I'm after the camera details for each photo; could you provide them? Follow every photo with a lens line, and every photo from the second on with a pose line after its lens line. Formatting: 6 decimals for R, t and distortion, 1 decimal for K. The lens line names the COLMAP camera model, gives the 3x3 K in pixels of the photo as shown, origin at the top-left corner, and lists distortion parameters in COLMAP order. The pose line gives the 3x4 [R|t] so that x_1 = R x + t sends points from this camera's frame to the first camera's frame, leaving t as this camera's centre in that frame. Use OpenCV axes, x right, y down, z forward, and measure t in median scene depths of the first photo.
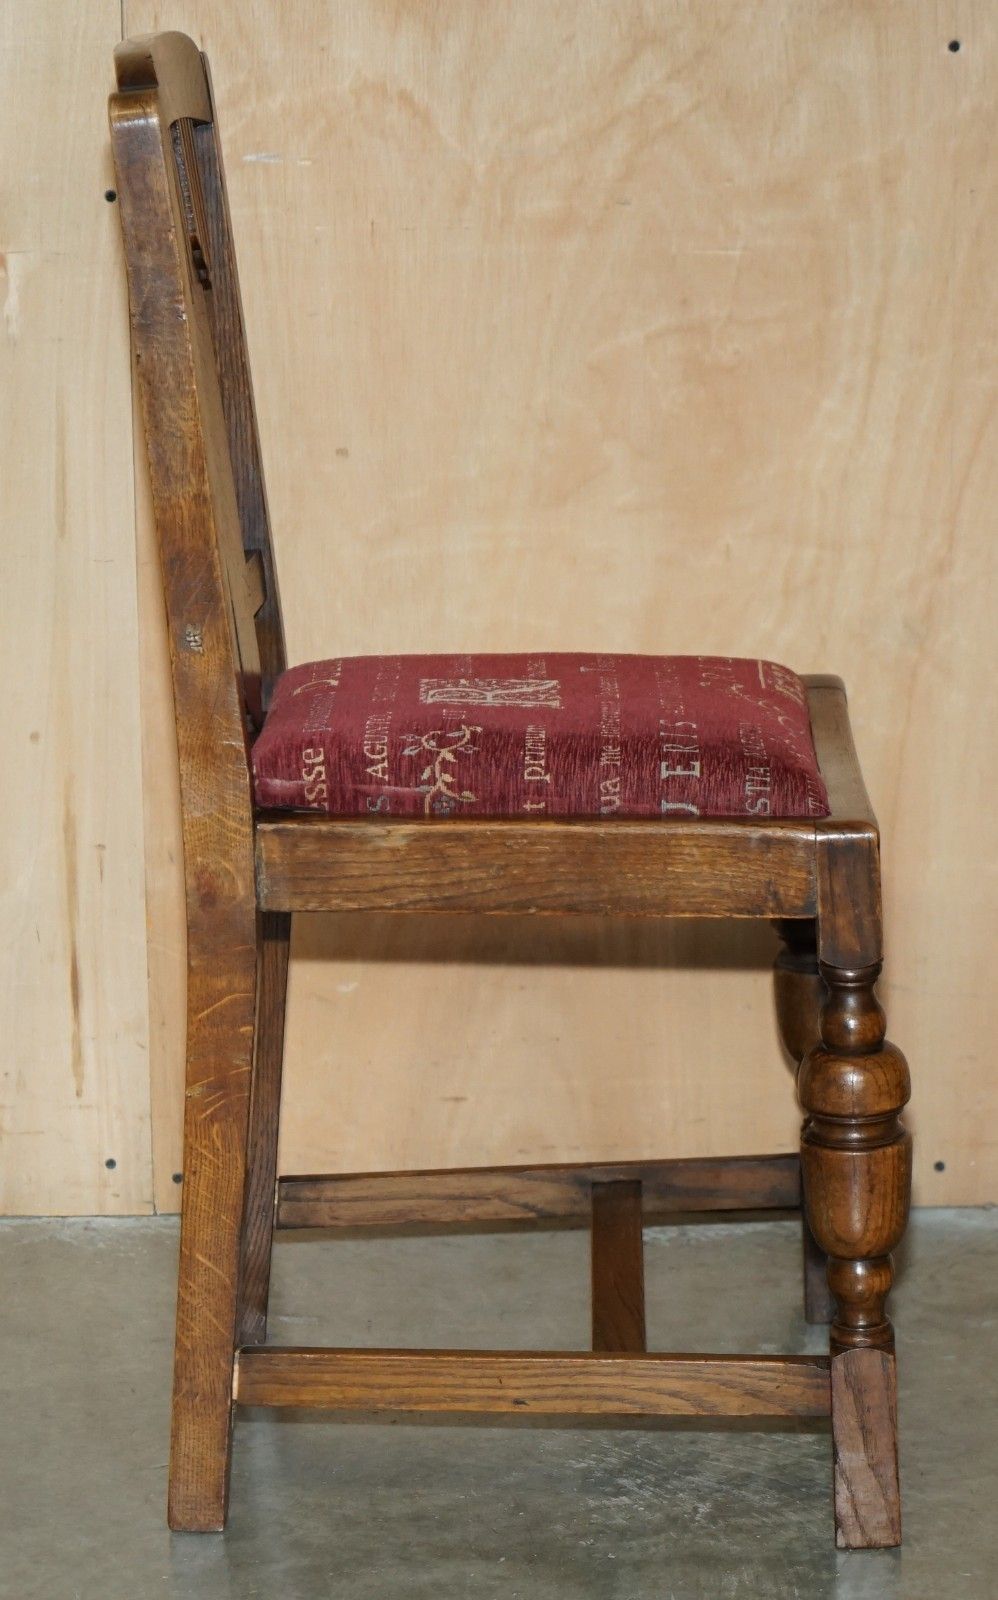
lens RADIAL K [[4748.4, 0, 448.3], [0, 4748.4, 871.4], [0, 0, 1]] dist [-0.032255, 0.000000]
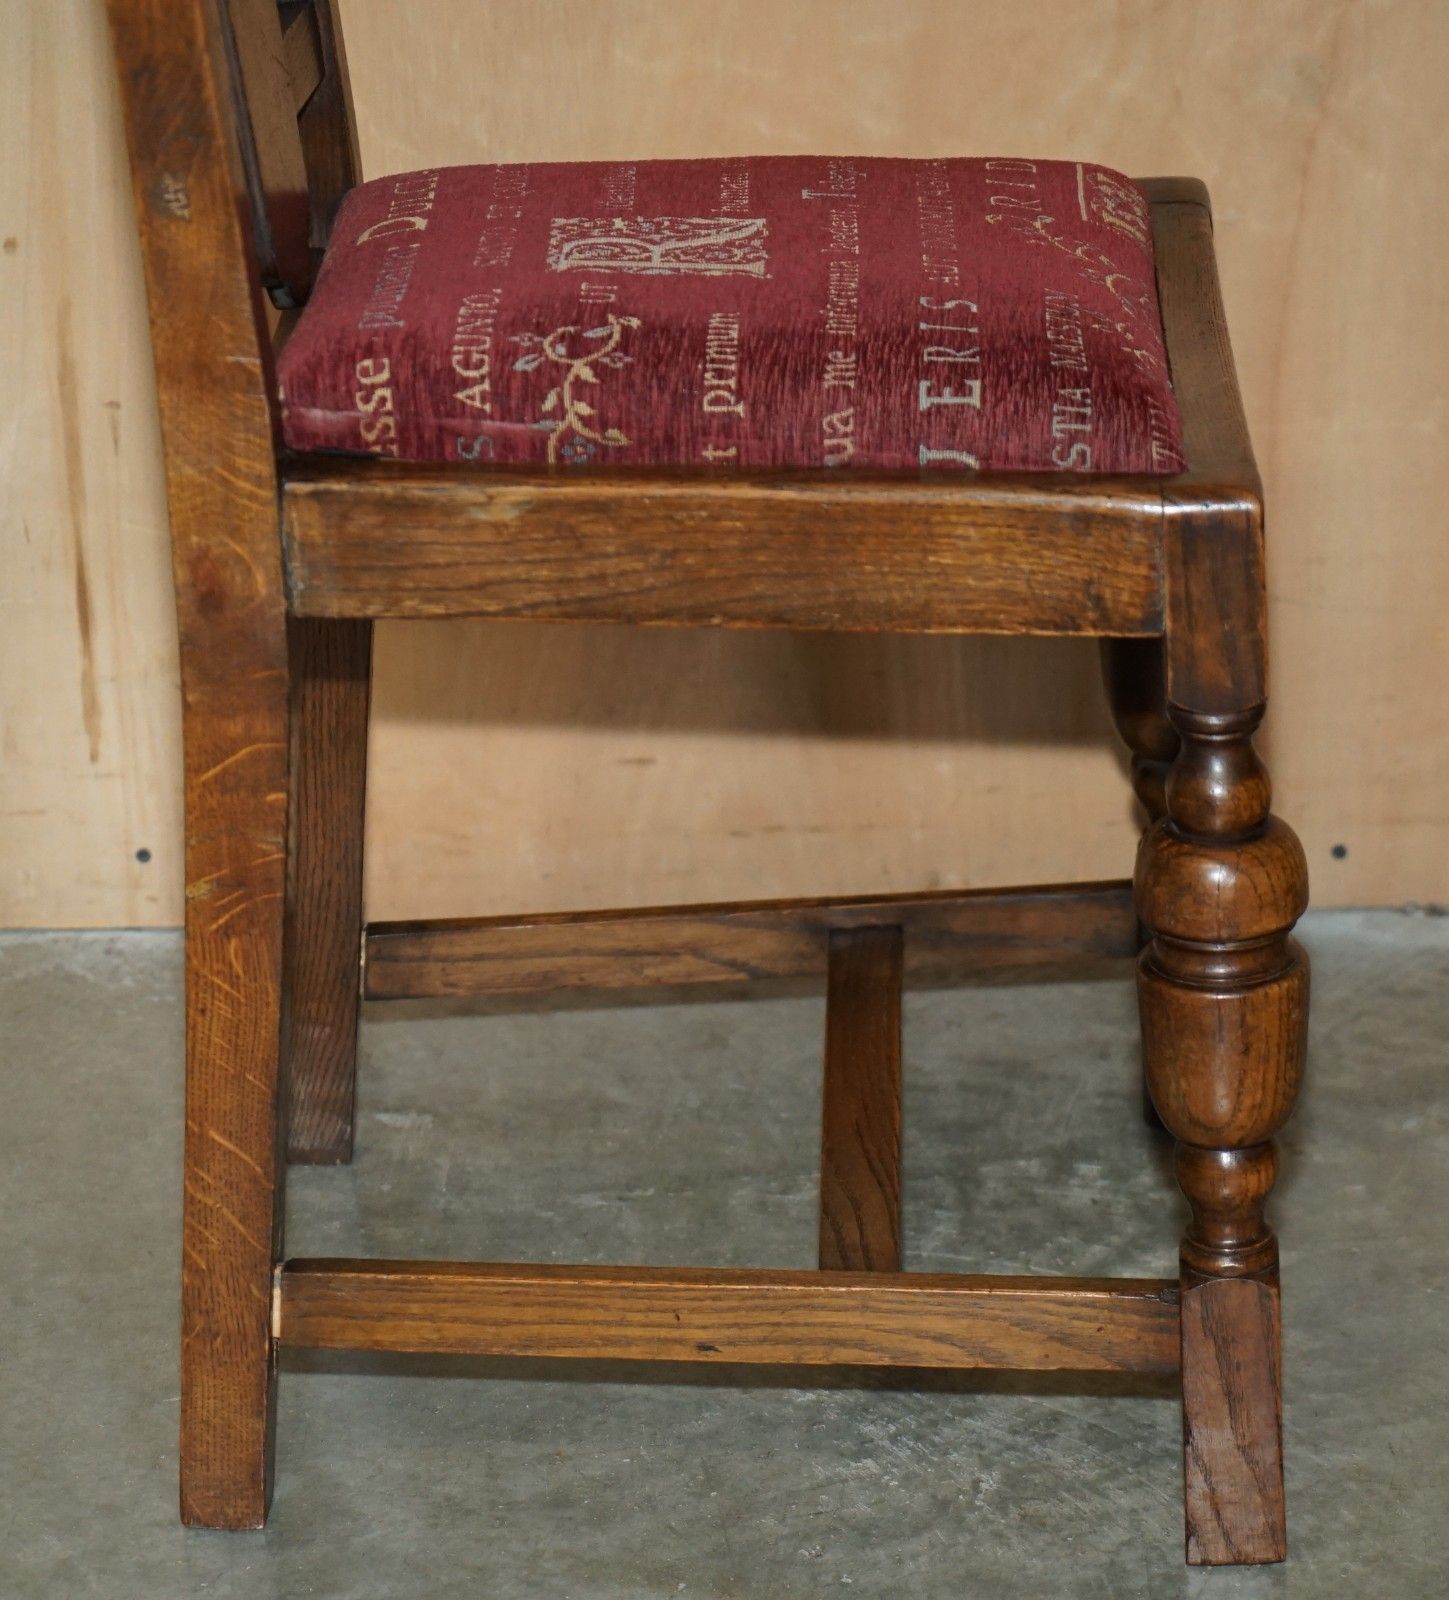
lens RADIAL K [[5390.8, 0, 707.2], [0, 5390.8, 920.0], [0, 0, 1]] dist [-0.034846, 0.000000]
pose [[0.999955, -0.005862, -0.007443, 0.020913], [0.006951, 0.987747, 0.155906, -0.062884], [0.006438, -0.155950, 0.987744, 0.271394]]
